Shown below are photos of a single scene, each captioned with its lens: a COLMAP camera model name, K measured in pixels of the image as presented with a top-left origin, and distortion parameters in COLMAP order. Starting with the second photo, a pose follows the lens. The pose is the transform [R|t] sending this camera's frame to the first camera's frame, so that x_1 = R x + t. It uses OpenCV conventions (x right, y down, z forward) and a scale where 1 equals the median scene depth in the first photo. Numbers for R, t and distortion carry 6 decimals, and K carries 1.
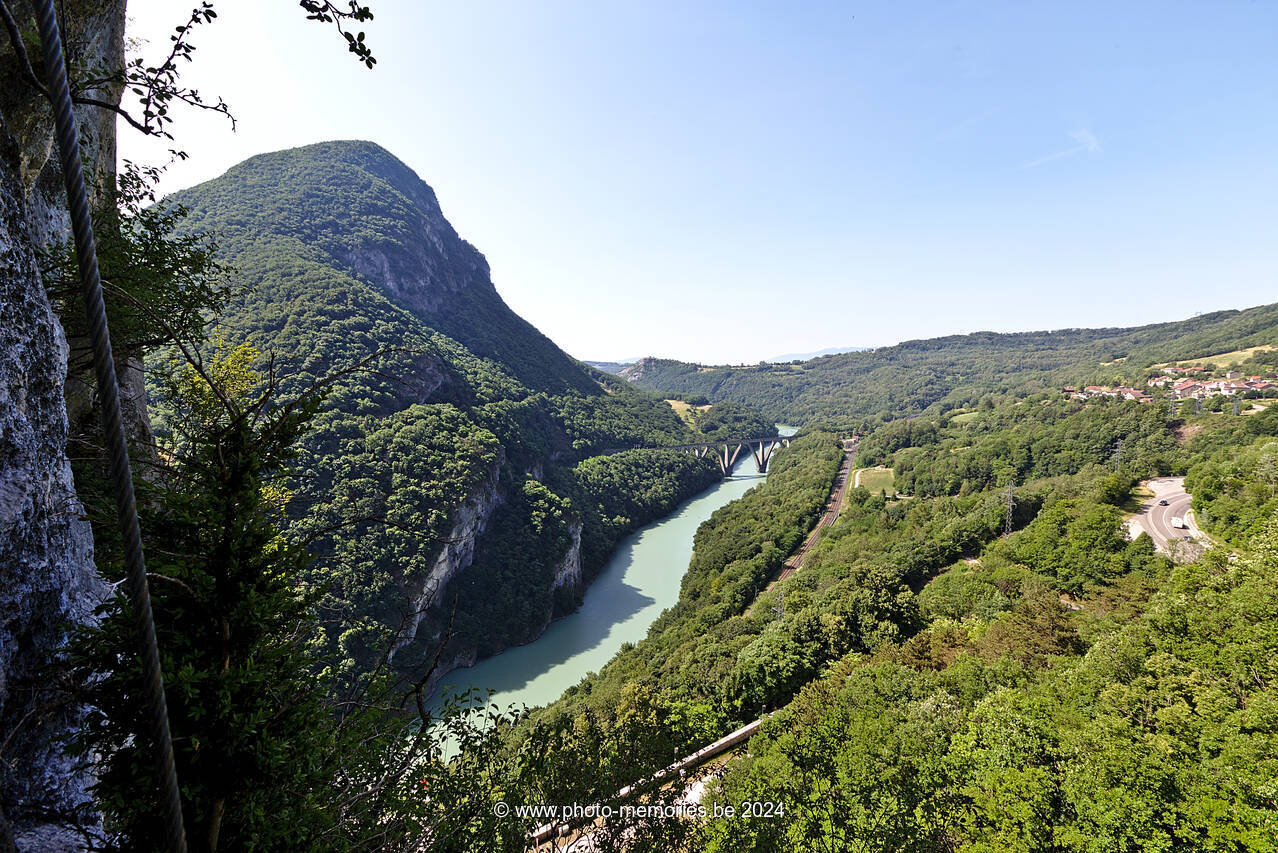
lens RADIAL K [[574.1, 0, 639.8], [0, 574.1, 411.1], [0, 0, 1]] dist [-0.012722, 0.003231]
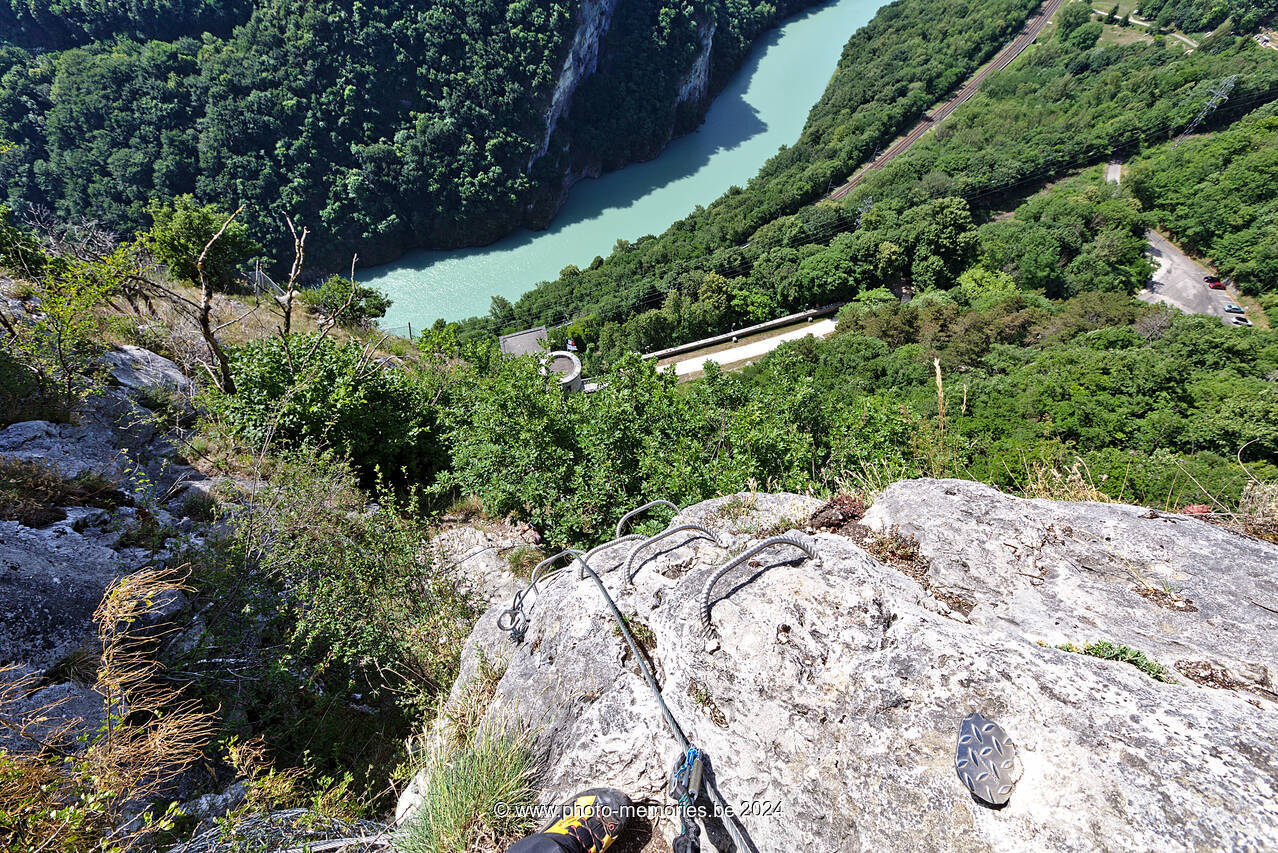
lens RADIAL K [[574.1, 0, 639.5], [0, 574.1, 425.6], [0, 0, 1]] dist [-0.012722, 0.003231]
pose [[0.972998, 0.197919, -0.118759, 0.014945], [-0.035783, 0.637642, 0.769502, -0.100317], [0.228025, -0.744474, 0.627506, -0.047063]]
